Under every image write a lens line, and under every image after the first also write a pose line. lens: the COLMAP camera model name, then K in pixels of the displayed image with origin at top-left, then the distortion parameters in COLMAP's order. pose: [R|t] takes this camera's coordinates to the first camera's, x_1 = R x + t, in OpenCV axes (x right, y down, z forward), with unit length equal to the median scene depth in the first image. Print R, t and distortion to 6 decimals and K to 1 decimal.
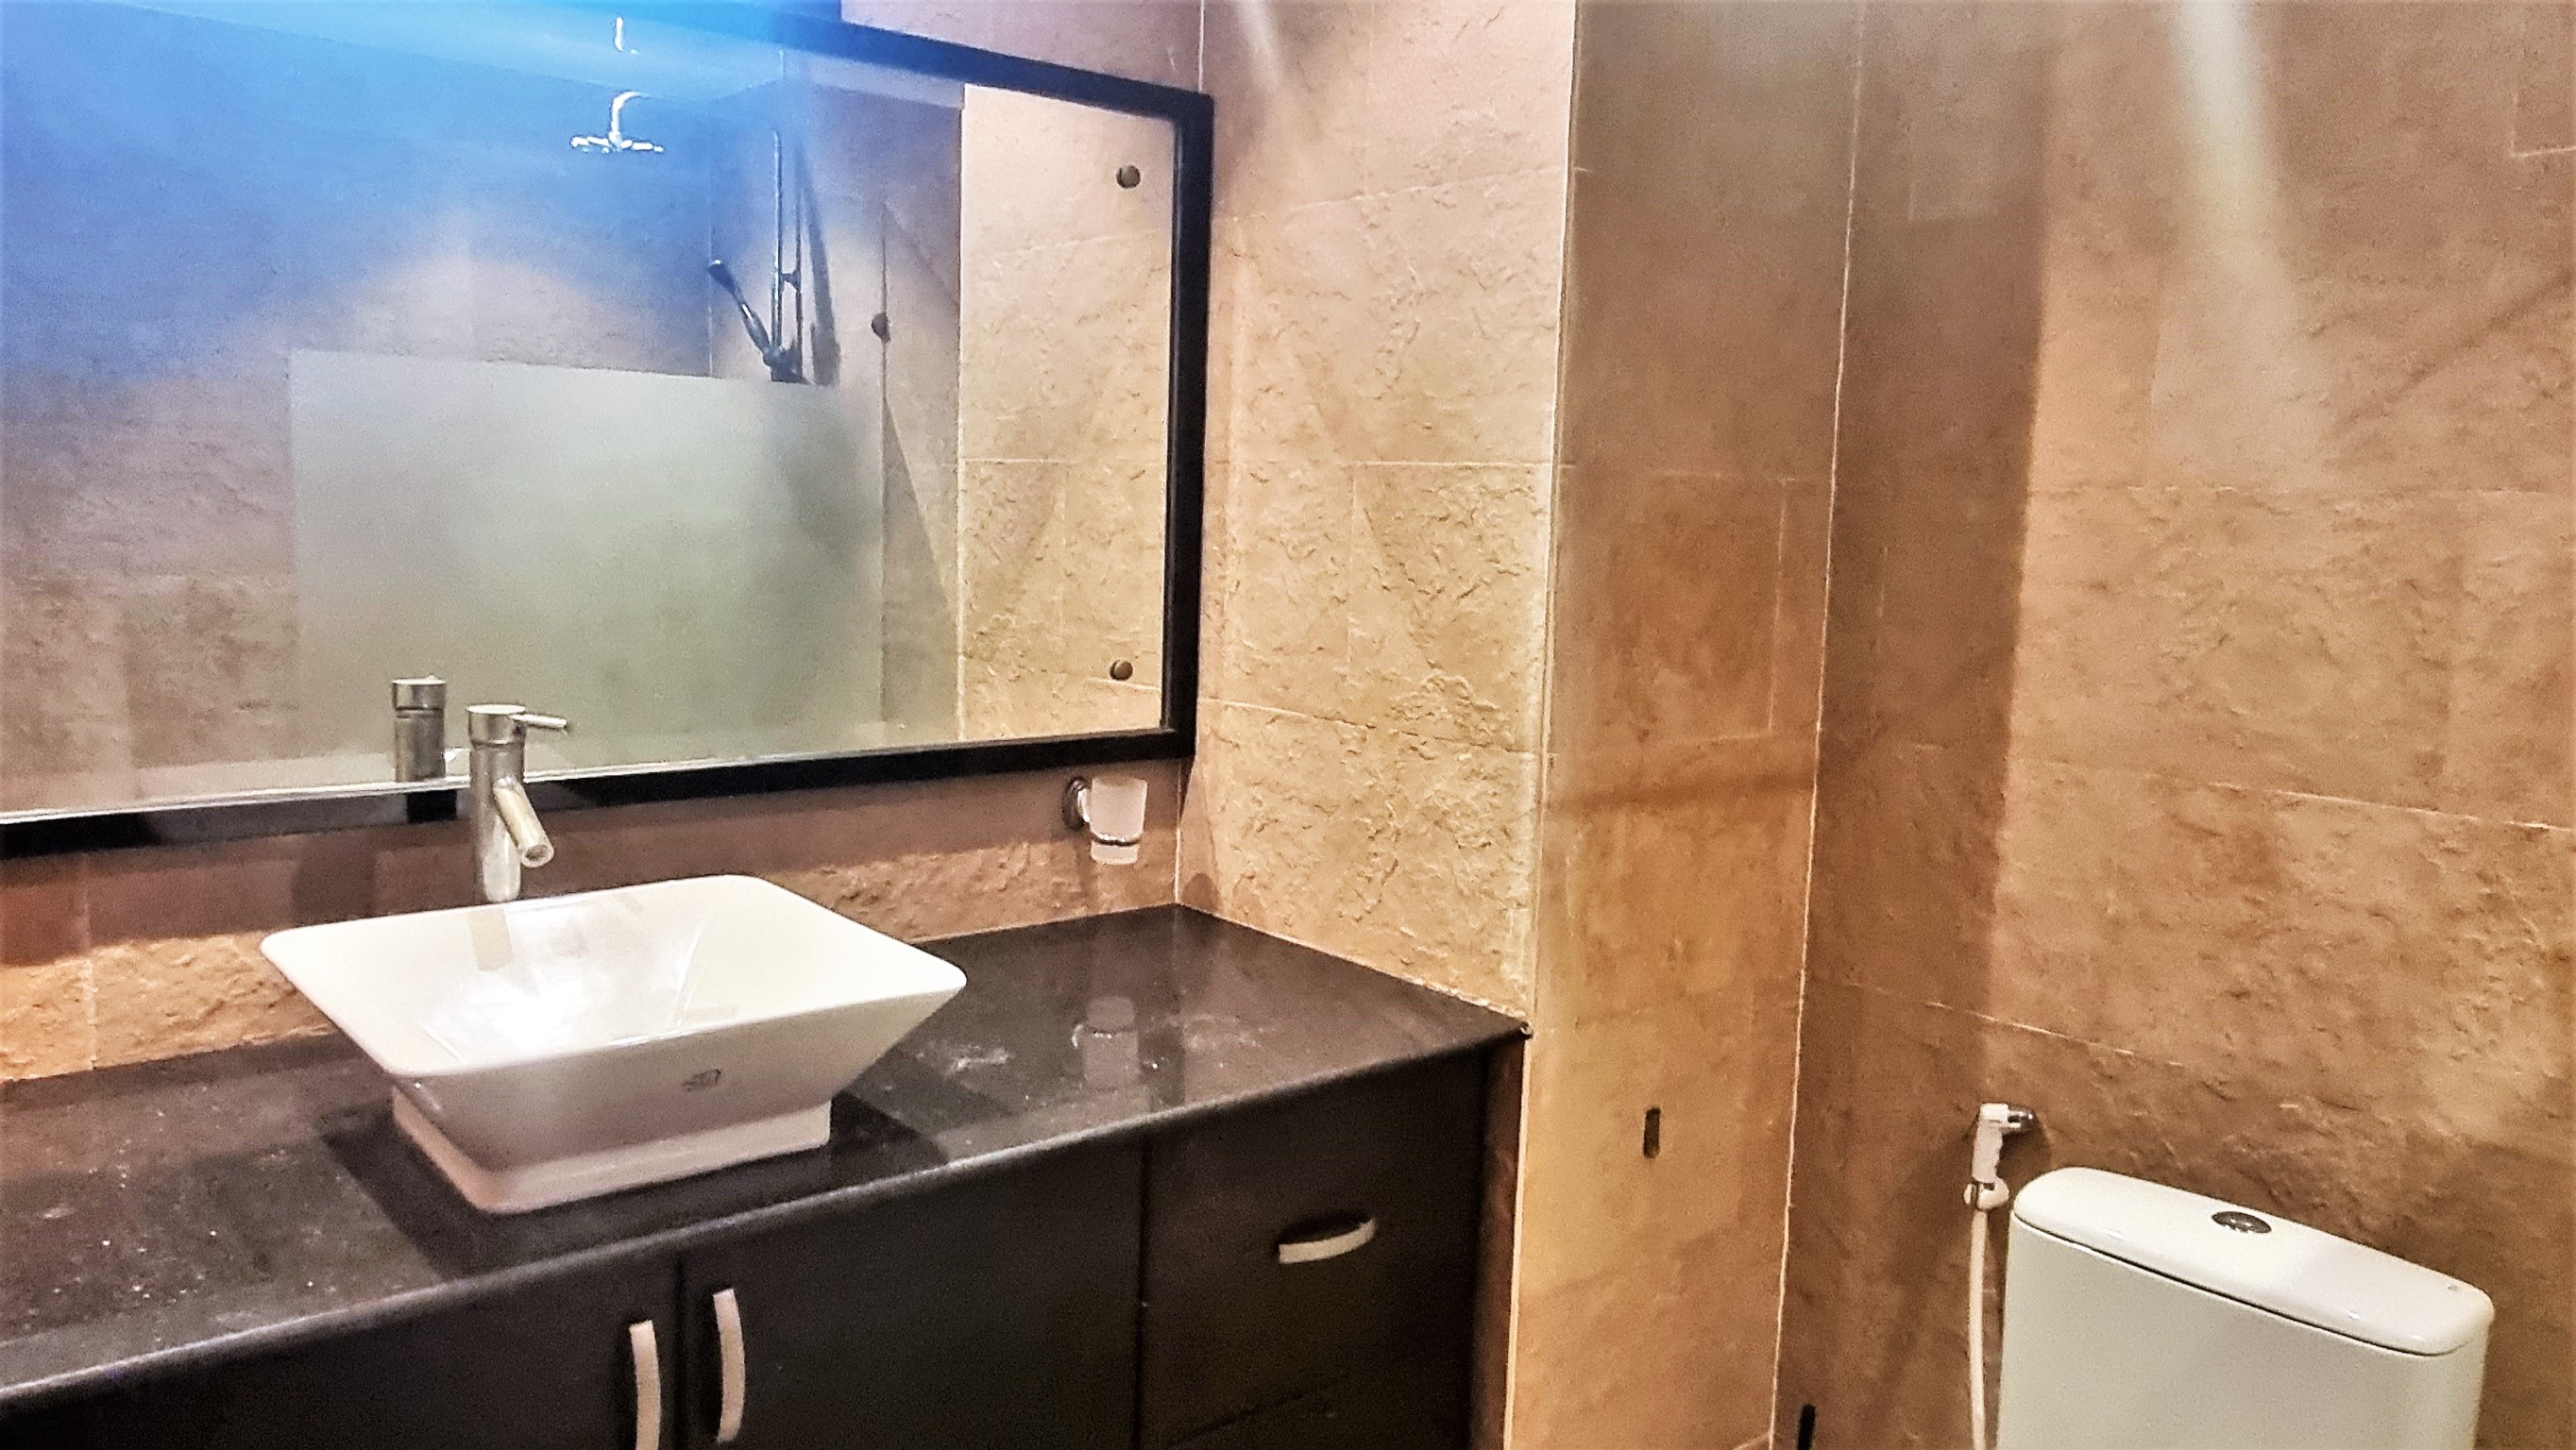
lens RADIAL K [[1841.8, 0, 1287.2], [0, 1841.8, 728.5], [0, 0, 1]] dist [-0.001413, 0.003591]
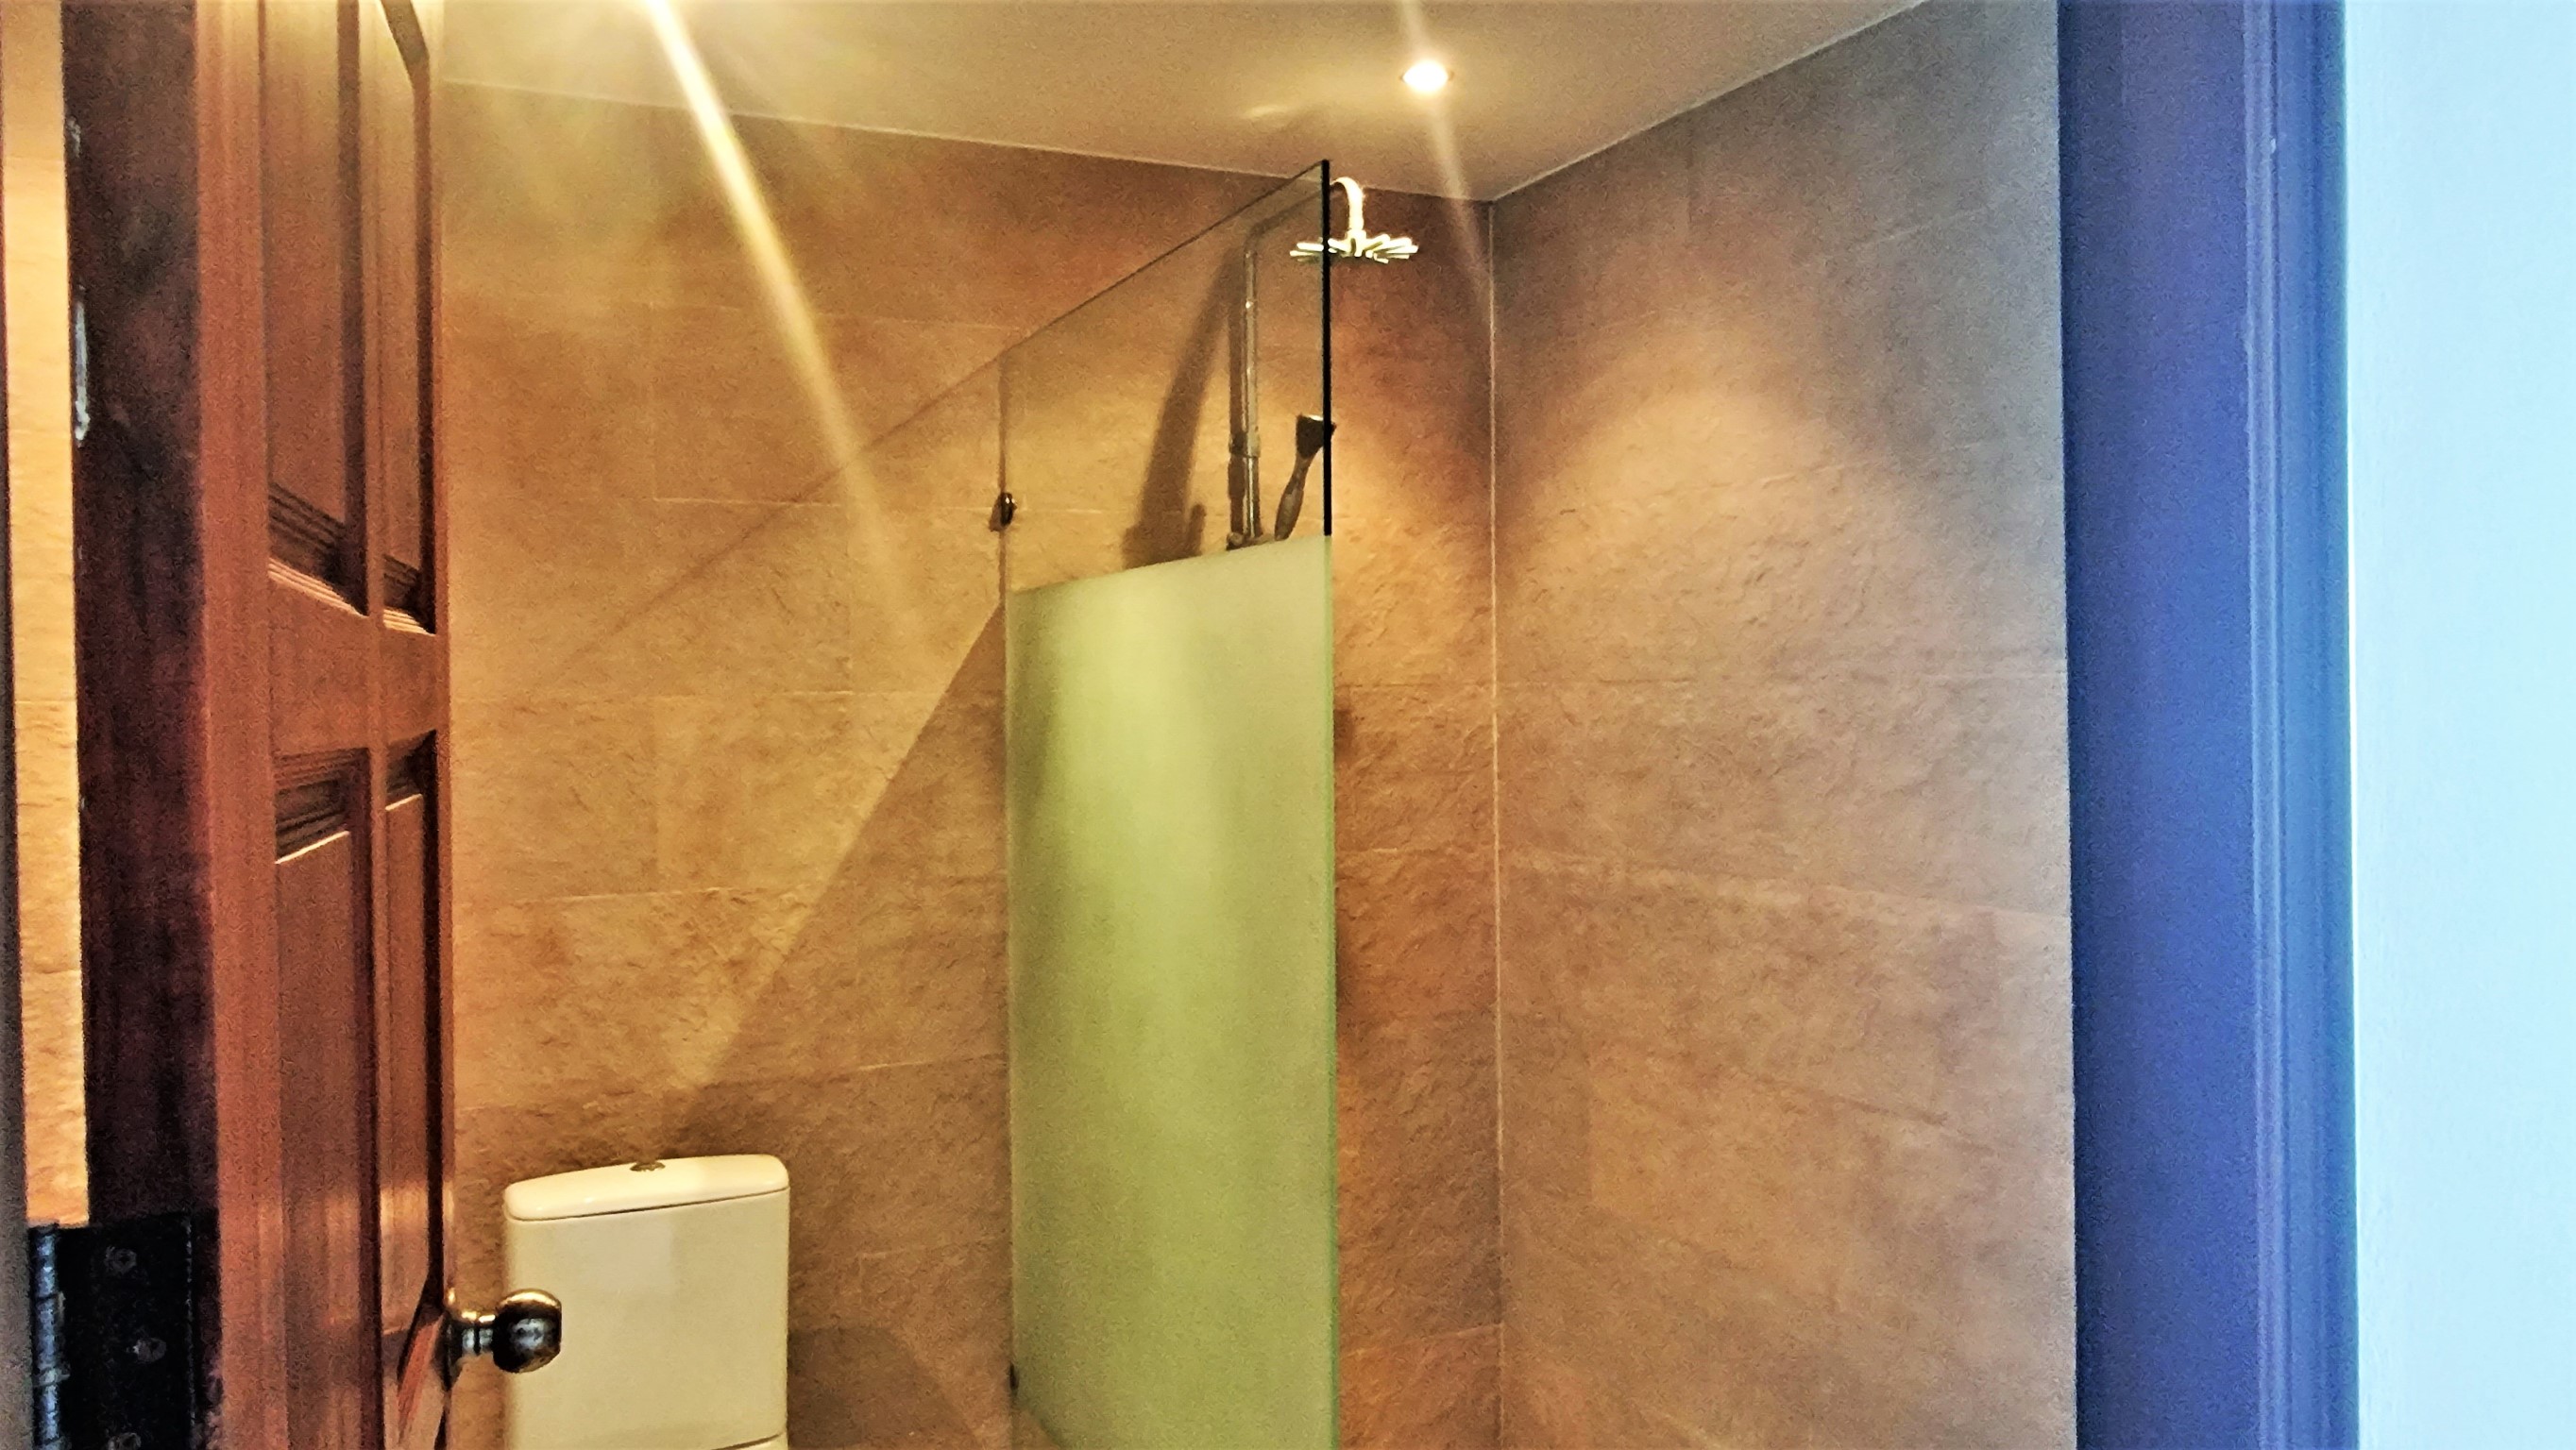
lens RADIAL K [[1841.8, 0, 1284.6], [0, 1841.8, 719.7], [0, 0, 1]] dist [-0.001413, 0.003591]
pose [[0.226354, -0.050400, 0.972740, -0.810098], [0.134440, 0.990719, 0.020047, -0.063371], [-0.964723, 0.126237, 0.231029, 0.068966]]
